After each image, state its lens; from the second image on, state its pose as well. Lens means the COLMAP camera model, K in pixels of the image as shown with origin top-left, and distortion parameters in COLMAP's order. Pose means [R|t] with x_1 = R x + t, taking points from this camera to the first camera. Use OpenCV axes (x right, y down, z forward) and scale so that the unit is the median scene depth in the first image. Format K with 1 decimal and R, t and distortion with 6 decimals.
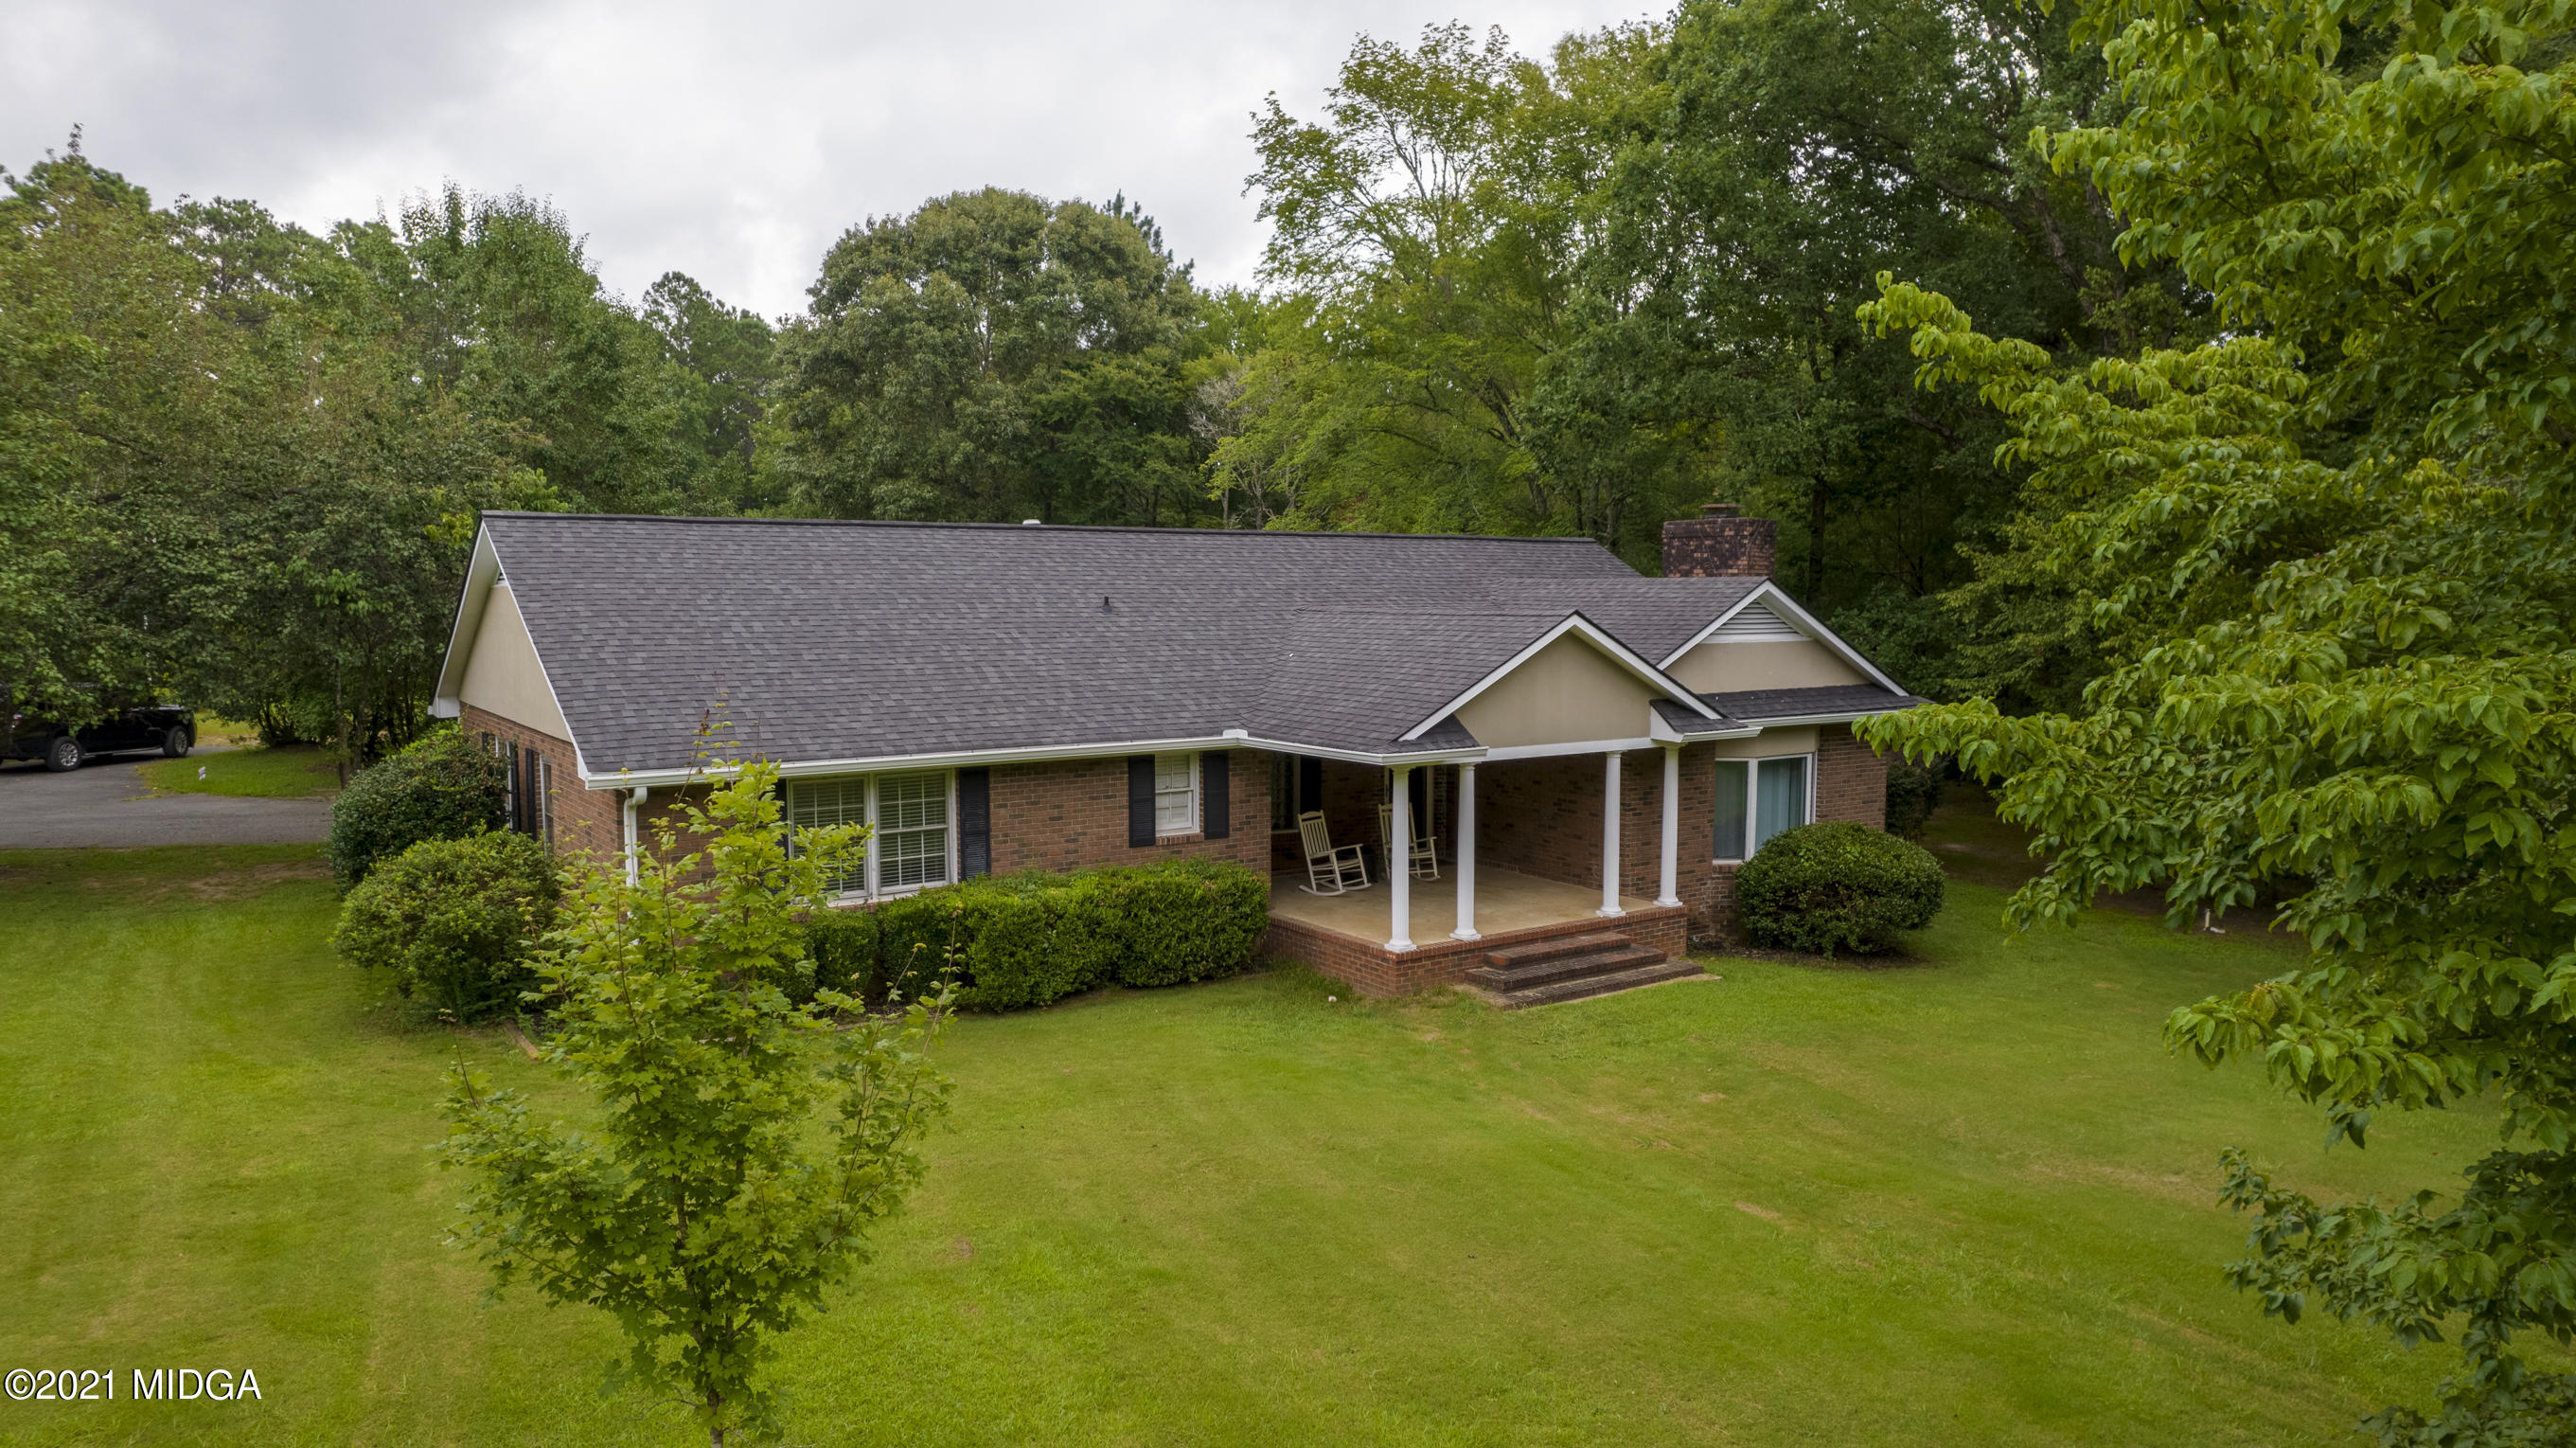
lens RADIAL K [[1668.0, 0, 1290.3], [0, 1668.0, 724.7], [0, 0, 1]] dist [-0.086429, 0.084500]
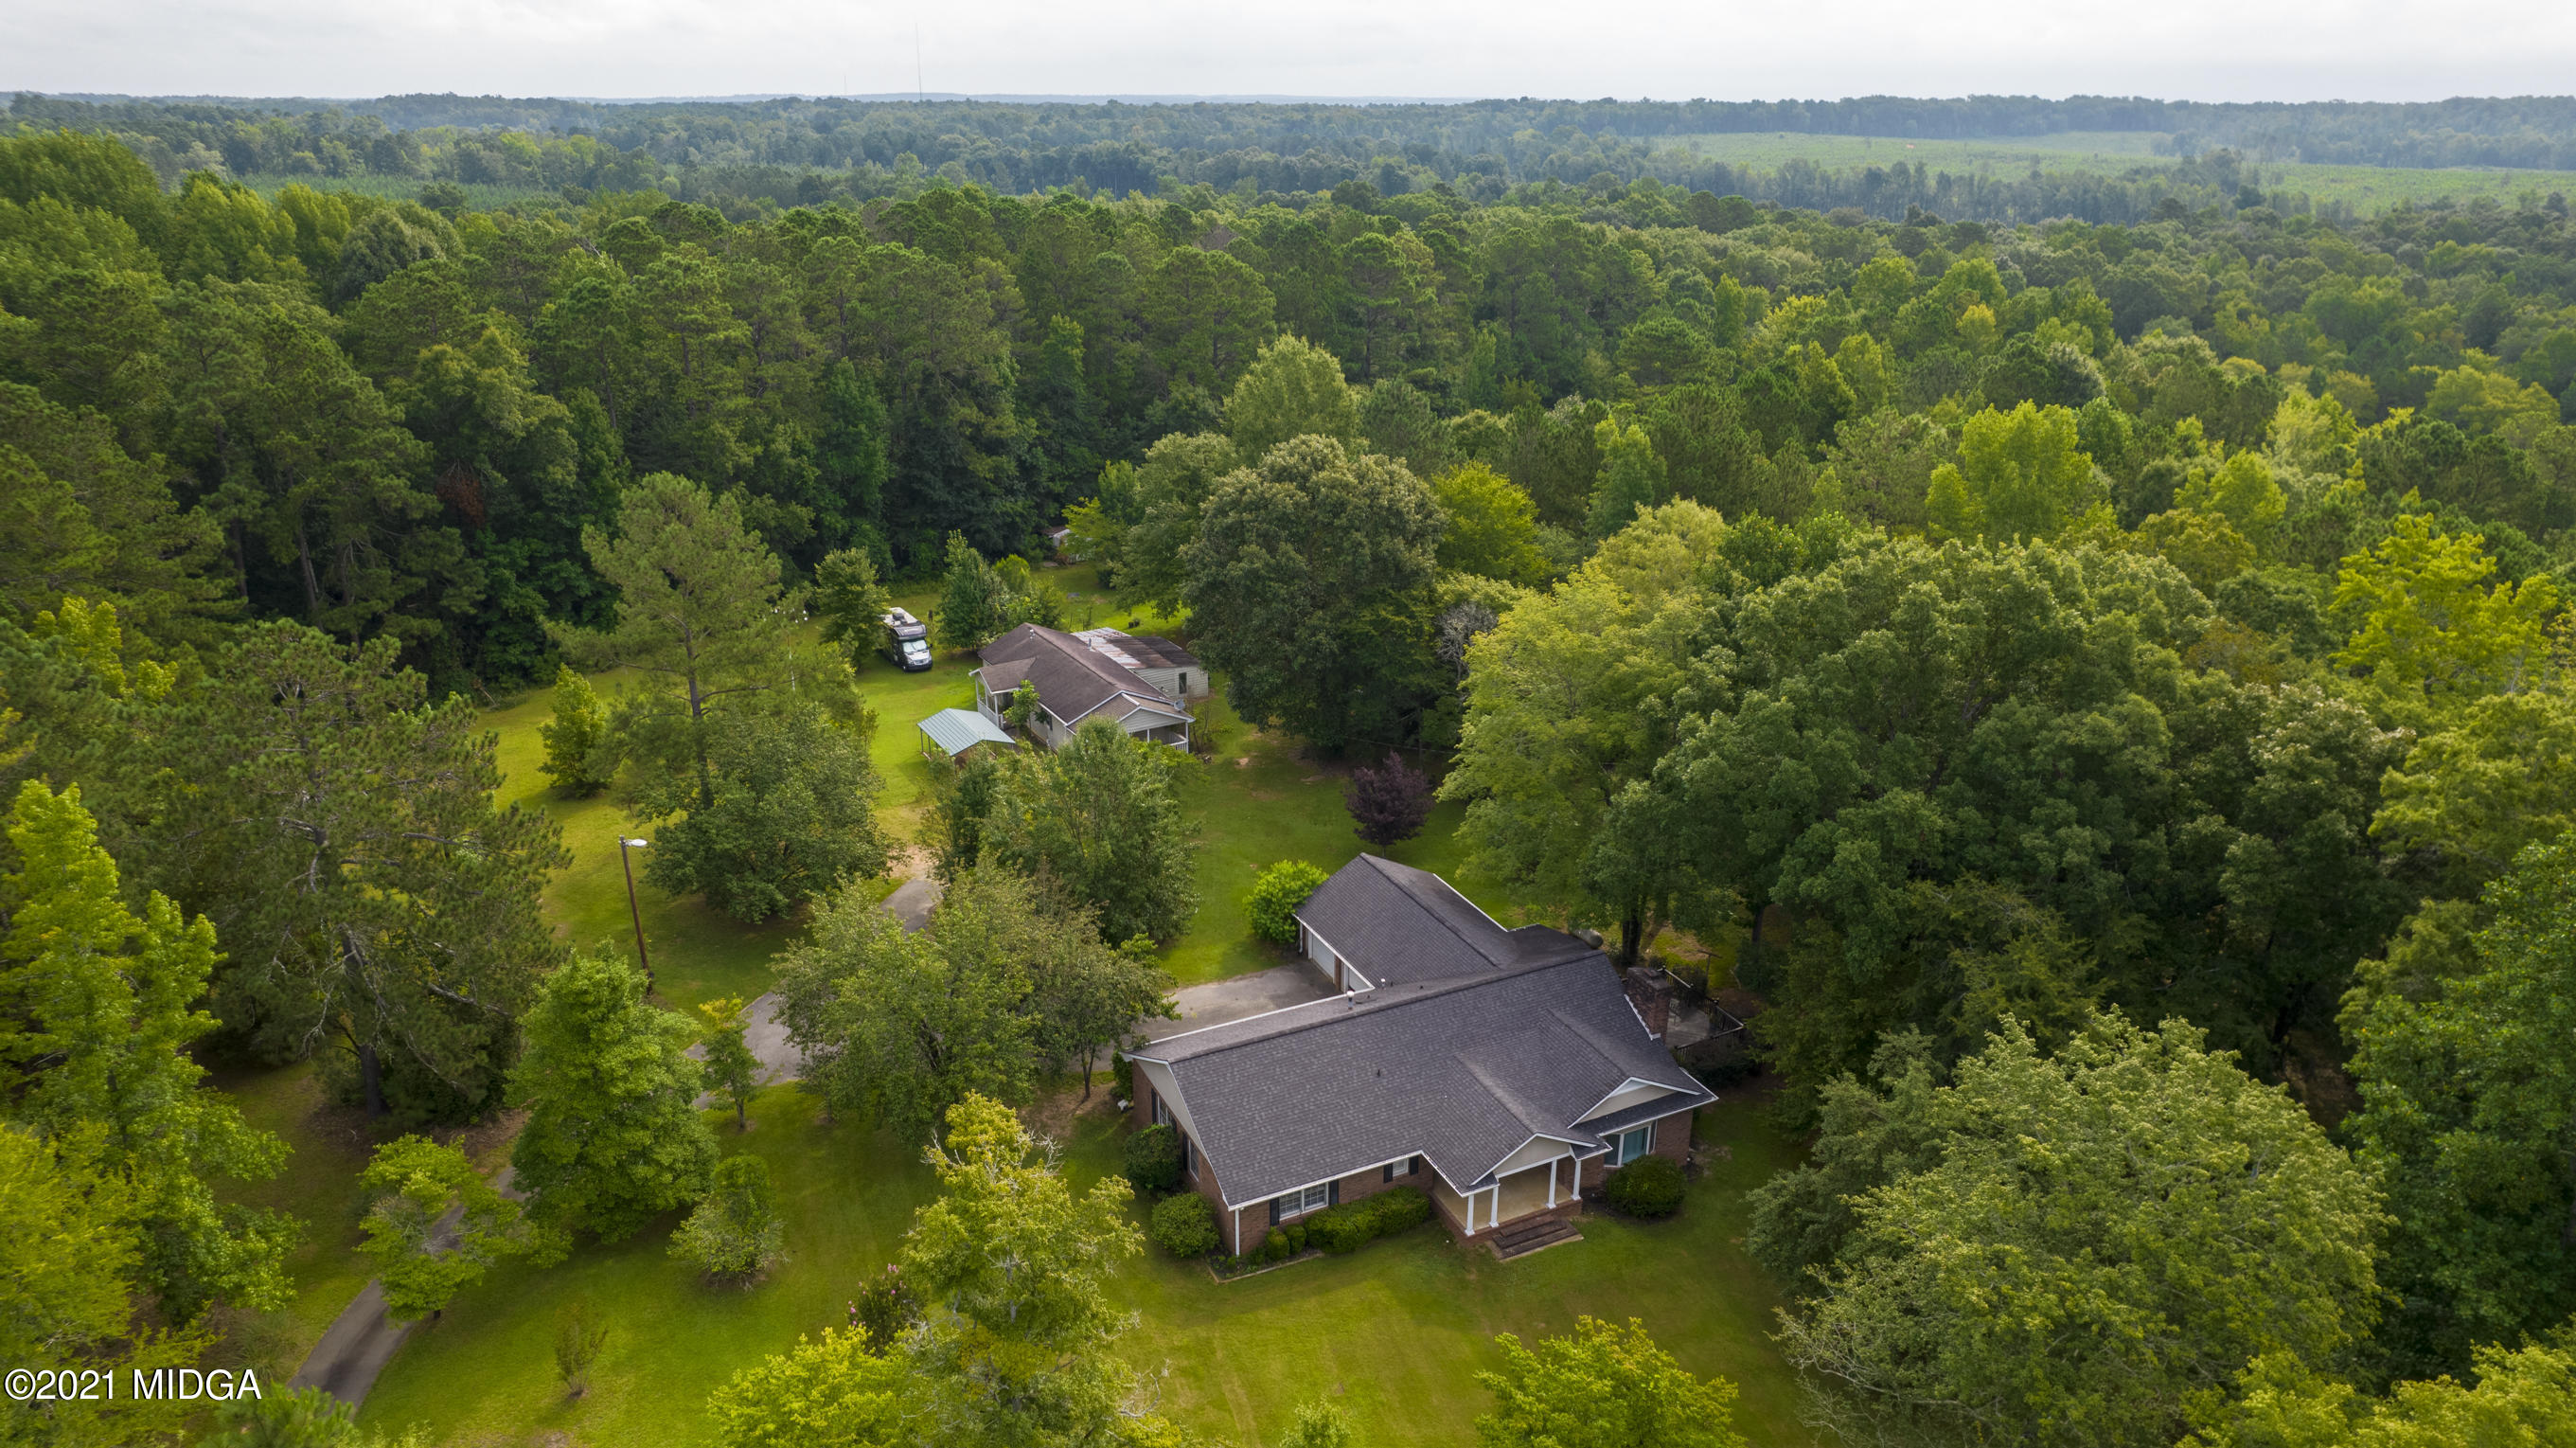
lens RADIAL K [[1651.5, 0, 1287.4], [0, 1651.5, 723.4], [0, 0, 1]] dist [-0.064294, 0.046762]
pose [[0.985923, 0.056355, -0.157416, 0.143950], [-0.010166, 0.959949, 0.279991, -1.479411], [0.166890, -0.274450, 0.947009, -1.532390]]
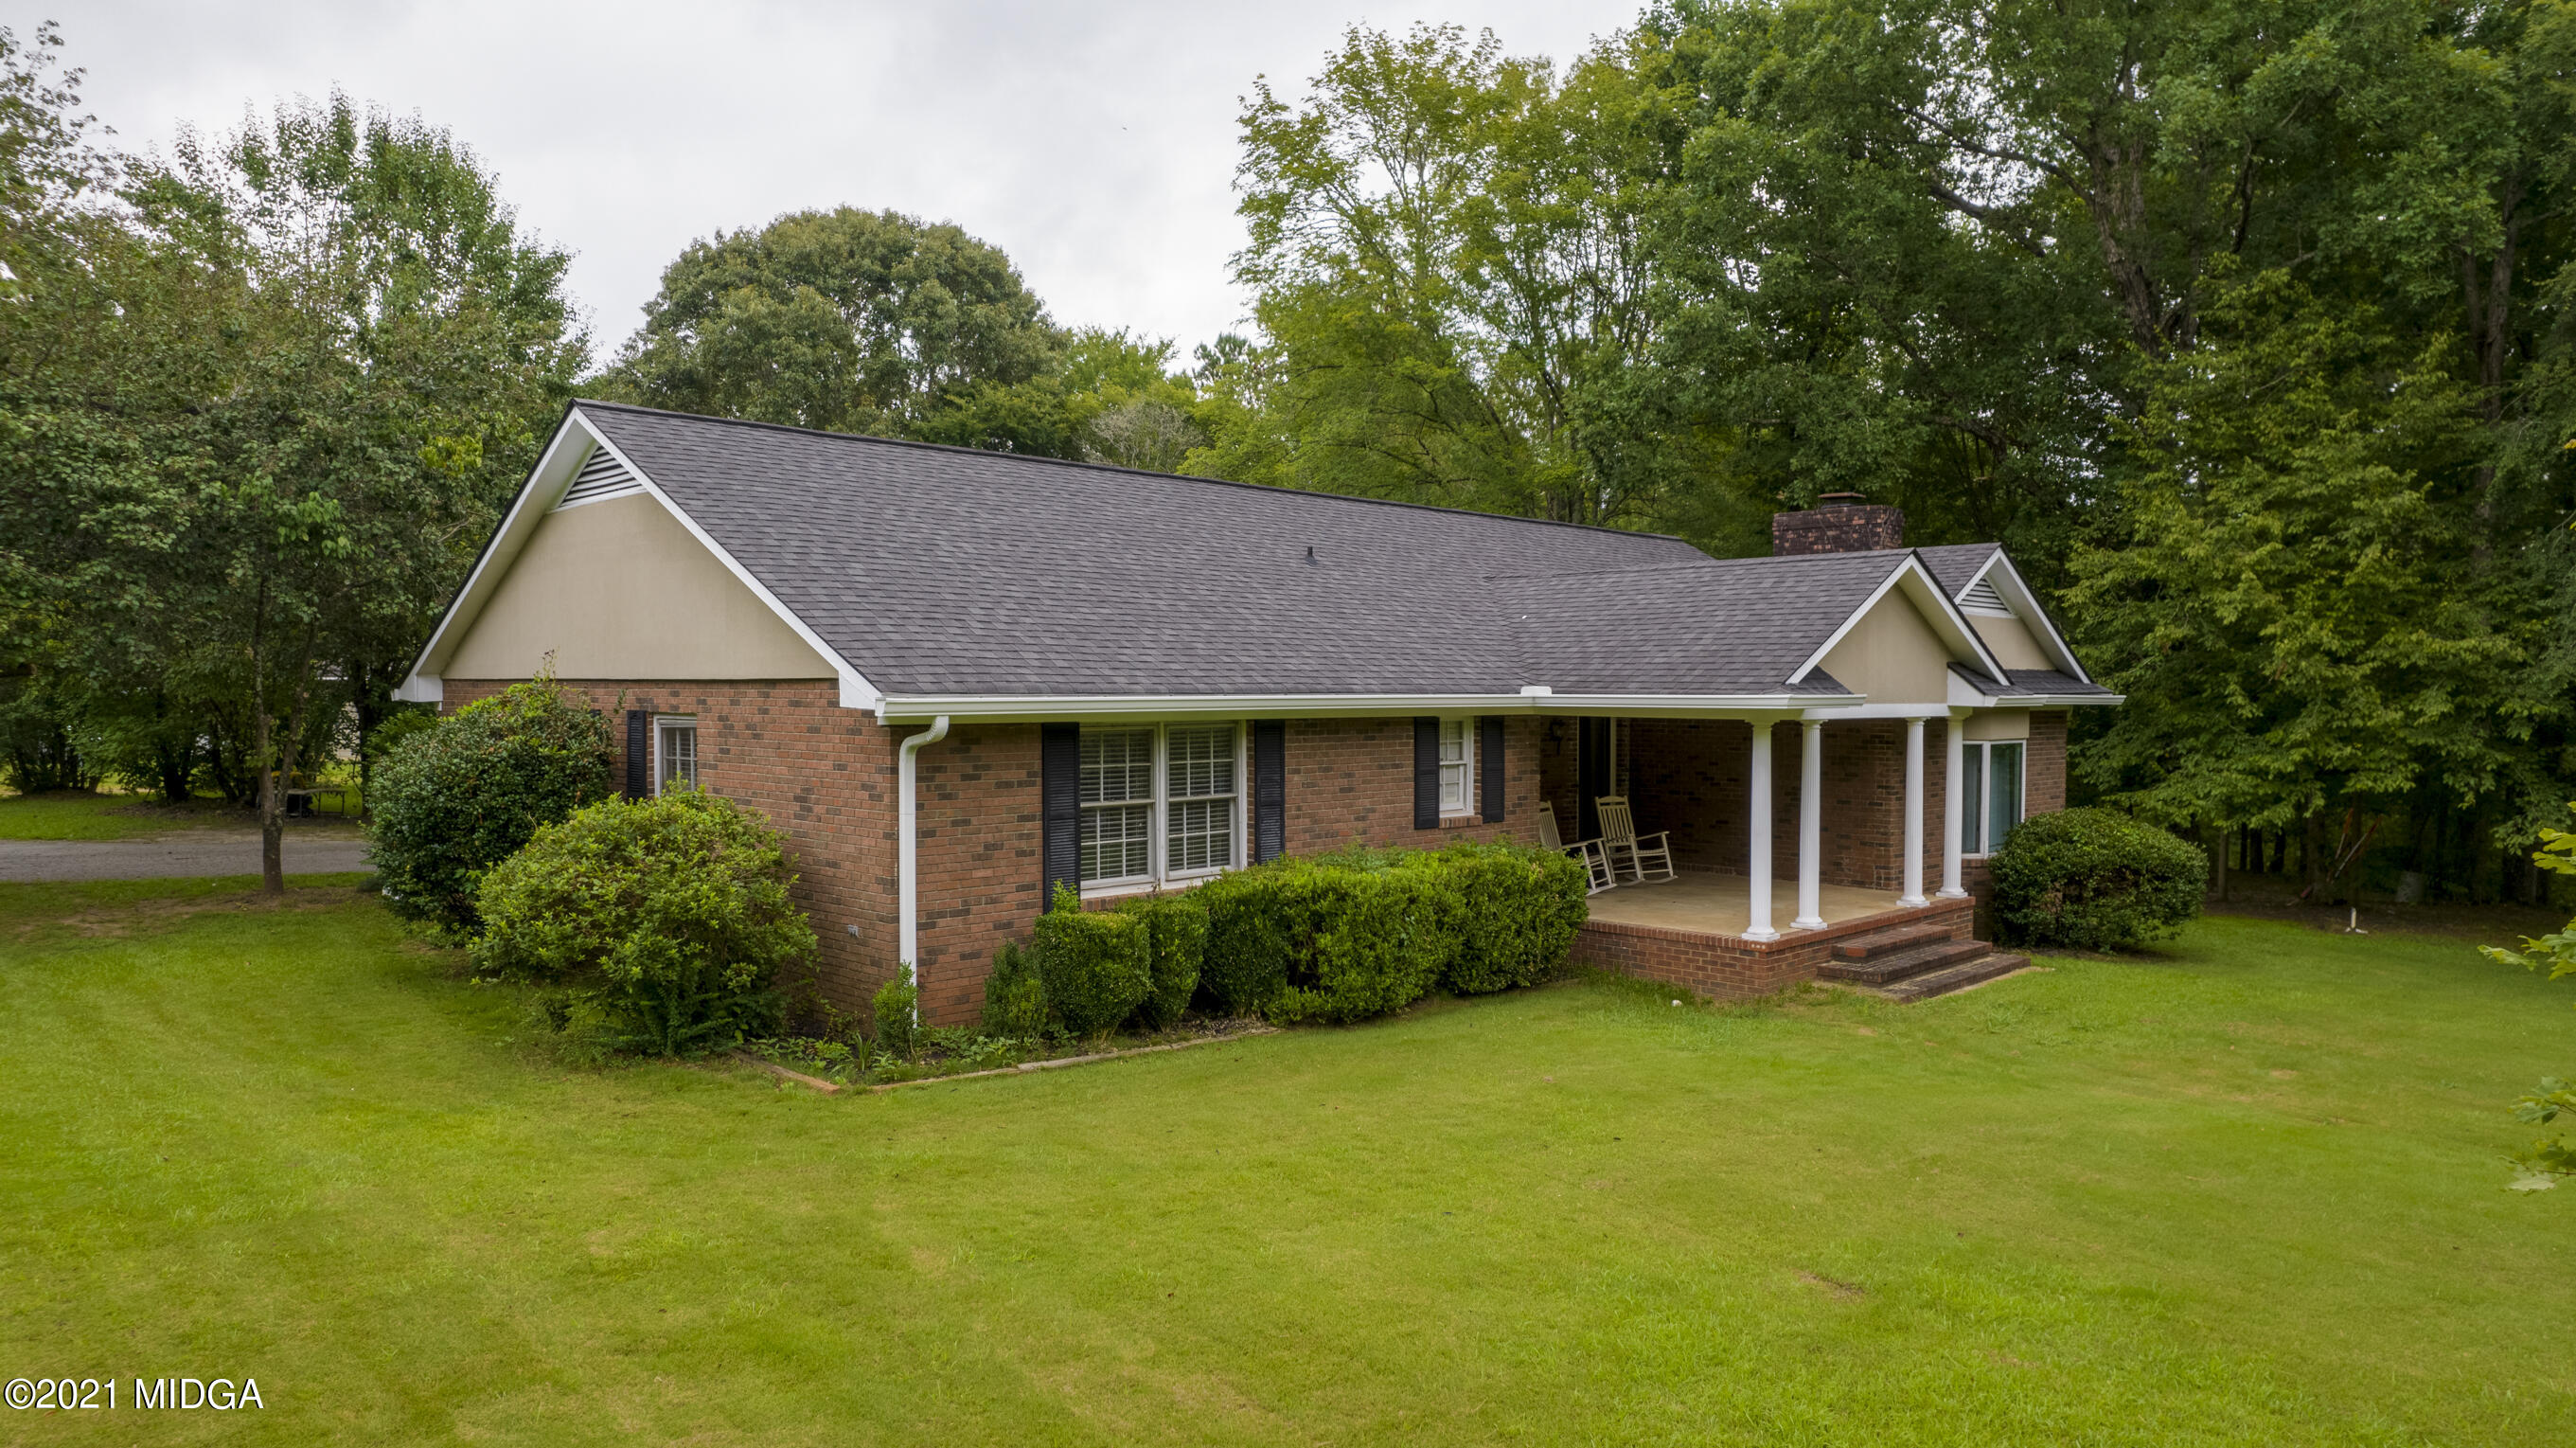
lens RADIAL K [[1668.0, 0, 1290.3], [0, 1668.0, 724.7], [0, 0, 1]] dist [-0.086429, 0.084500]
pose [[0.985006, -0.001924, 0.172507, -0.285263], [0.012357, 0.998156, -0.059426, 0.067281], [-0.172074, 0.060667, 0.983214, 0.194224]]
